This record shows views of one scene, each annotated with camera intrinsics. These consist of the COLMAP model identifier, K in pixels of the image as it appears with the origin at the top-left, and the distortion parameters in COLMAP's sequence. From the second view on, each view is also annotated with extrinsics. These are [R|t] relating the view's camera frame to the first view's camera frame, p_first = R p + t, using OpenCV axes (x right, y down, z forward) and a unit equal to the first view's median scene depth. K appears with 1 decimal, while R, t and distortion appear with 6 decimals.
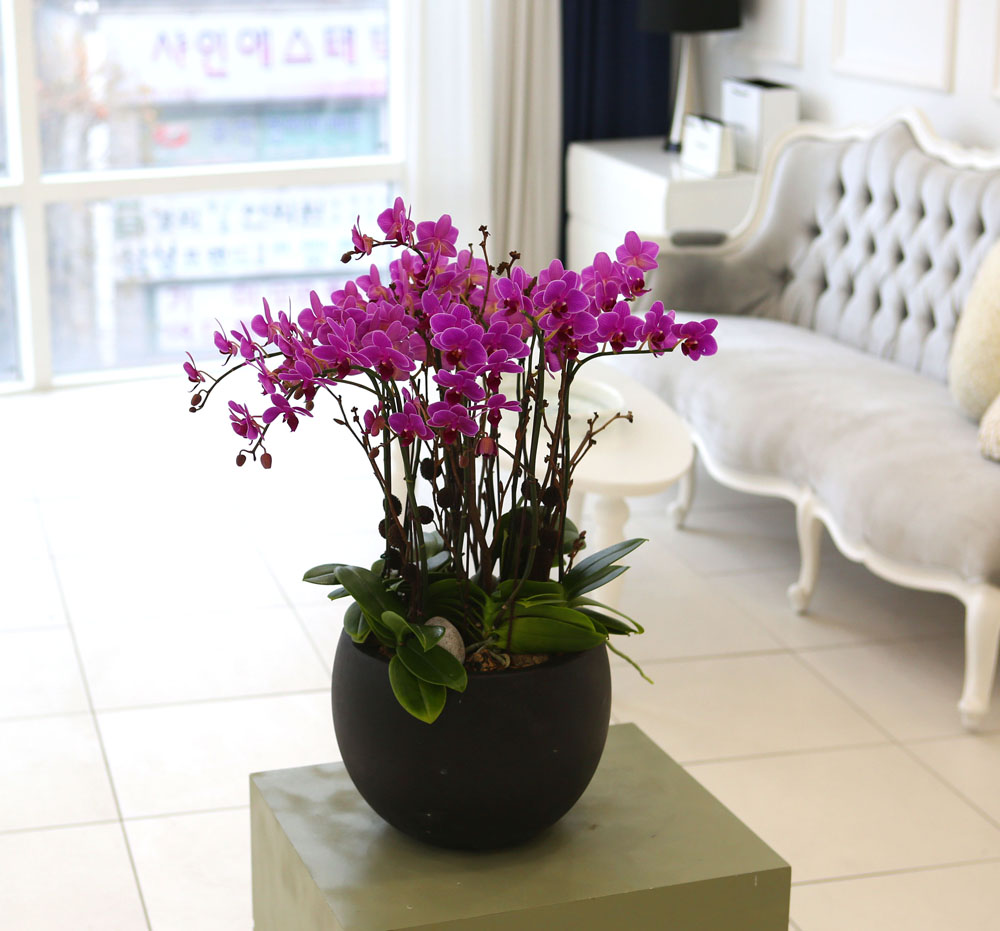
lens RADIAL K [[2020.4, 0, 500.0], [0, 2020.4, 465.5], [0, 0, 1]] dist [0.007517, 0.134626]
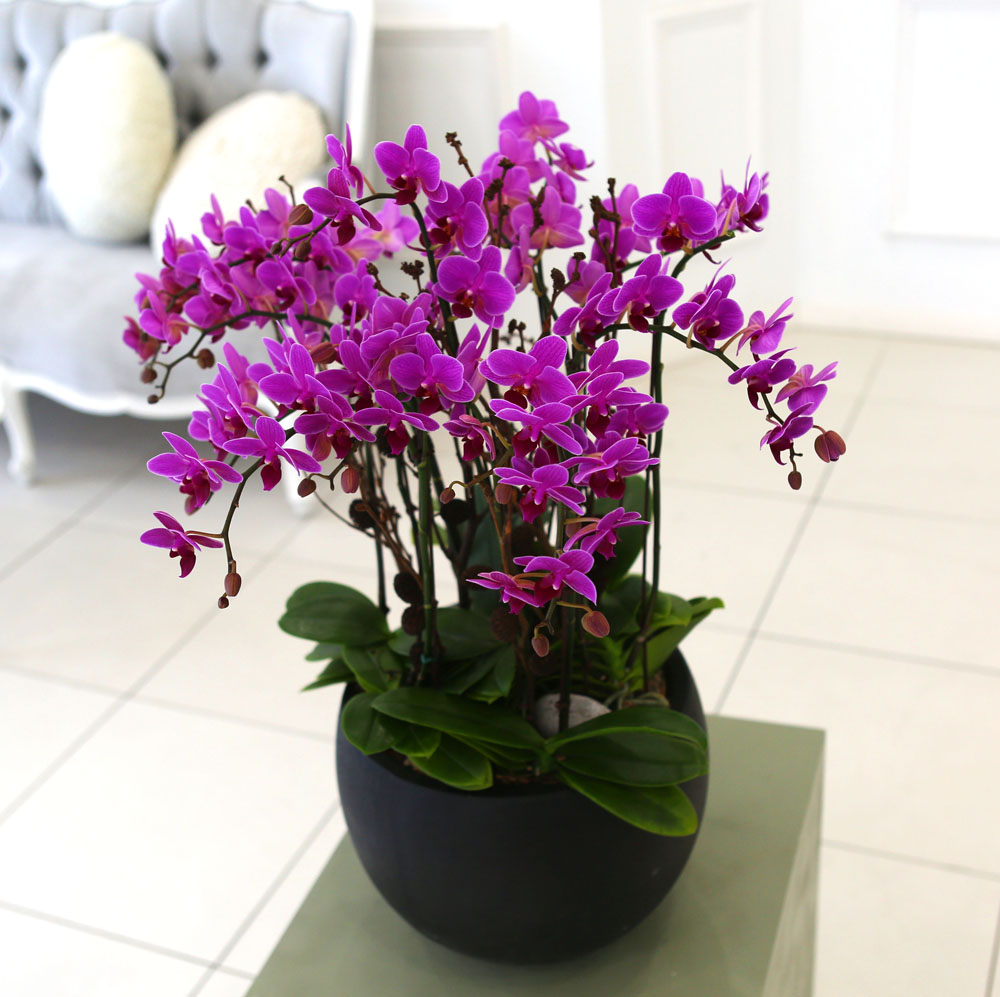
lens RADIAL K [[1449.1, 0, 524.4], [0, 1449.1, 547.7], [0, 0, 1]] dist [-0.091369, 0.168699]
pose [[0.621602, -0.446368, 0.643713, -0.332152], [0.282795, 0.894216, 0.346994, -0.147147], [-0.730505, -0.033653, 0.682077, 0.644285]]
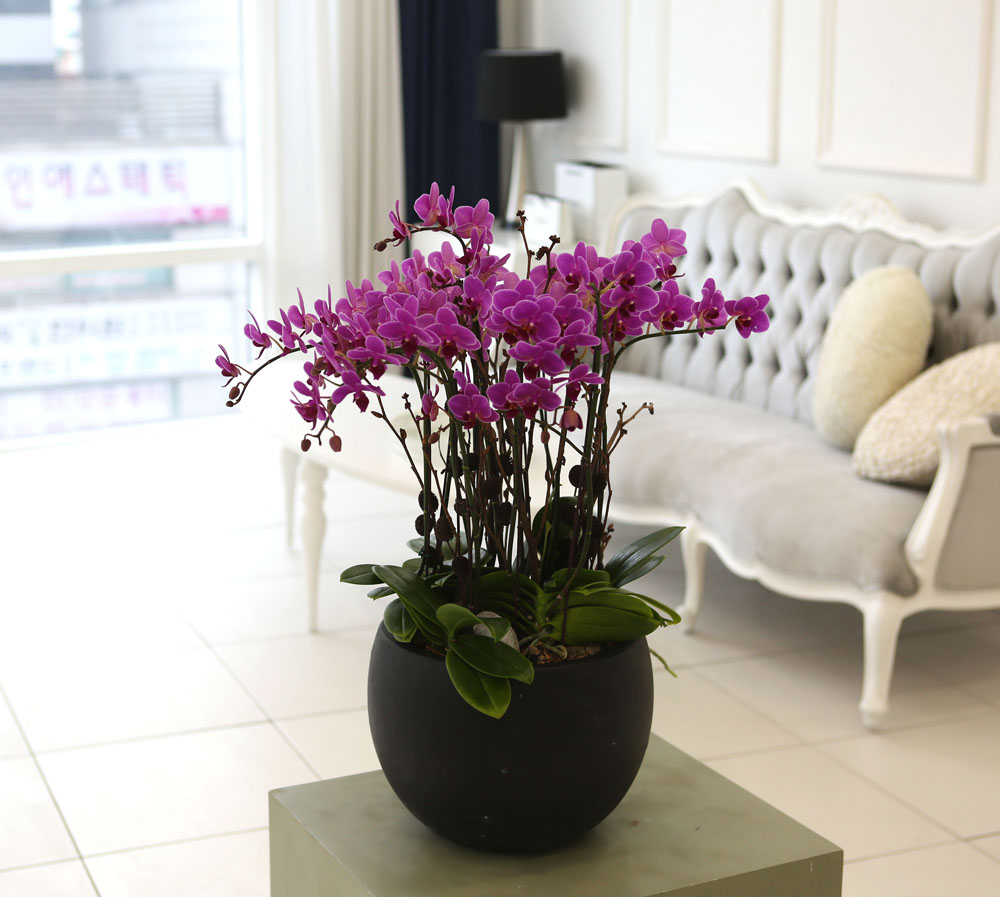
lens RADIAL K [[1767.0, 0, 500.0], [0, 1767.0, 448.5], [0, 0, 1]] dist [0.005258, 0.036596]
pose [[0.991673, -0.030542, 0.125110, -0.124867], [0.037311, 0.997943, -0.052128, 0.040137], [-0.123260, 0.056362, 0.990773, 0.148189]]
